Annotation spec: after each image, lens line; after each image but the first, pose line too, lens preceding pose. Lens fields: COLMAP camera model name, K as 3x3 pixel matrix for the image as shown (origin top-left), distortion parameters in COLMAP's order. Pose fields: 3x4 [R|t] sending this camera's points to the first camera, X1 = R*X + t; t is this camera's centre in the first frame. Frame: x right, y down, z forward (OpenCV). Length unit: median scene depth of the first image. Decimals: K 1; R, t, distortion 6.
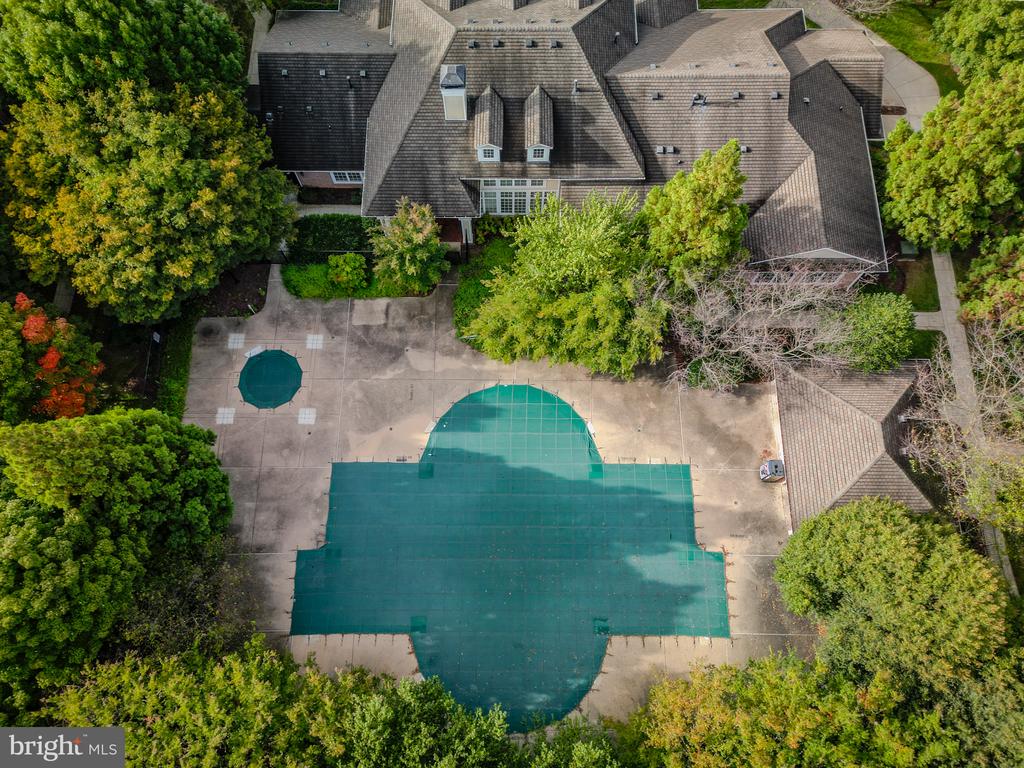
lens RADIAL K [[748.0, 0, 512.0], [0, 748.0, 384.0], [0, 0, 1]] dist [0.149952, -0.173486]
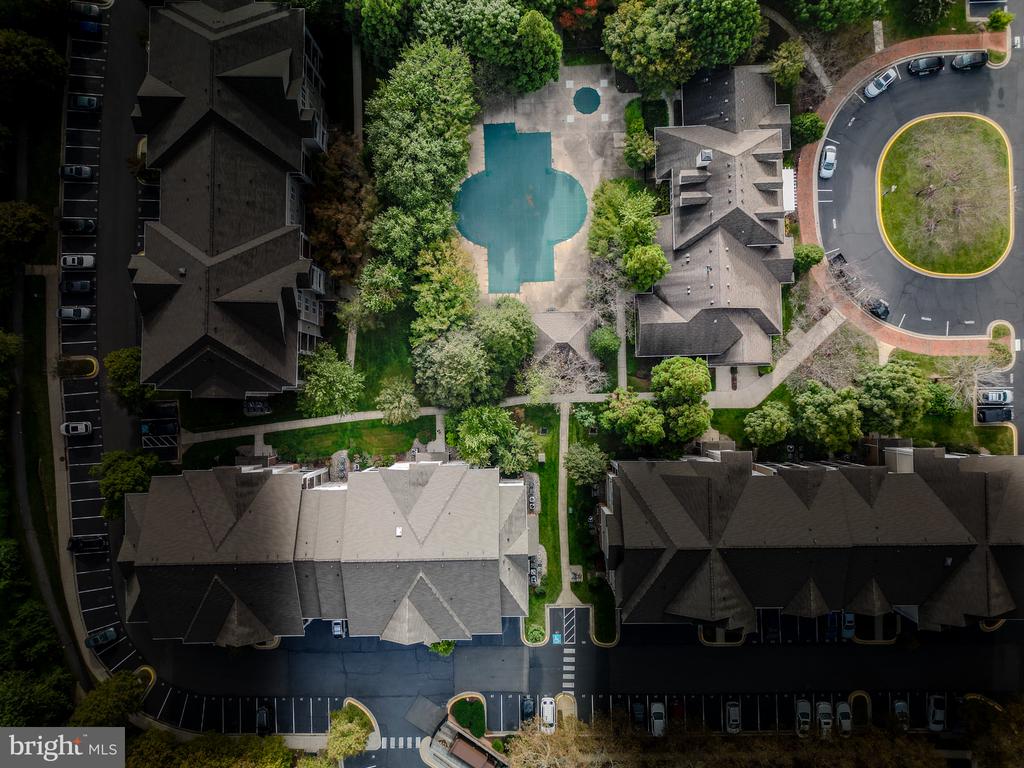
lens RADIAL K [[748.0, 0, 512.0], [0, 748.0, 384.0], [0, 0, 1]] dist [0.149952, -0.173486]
pose [[0.031952, 0.999153, -0.025912, 0.664679], [-0.938750, 0.038900, 0.342397, -0.614878], [0.343115, 0.013385, 0.939198, -1.389976]]
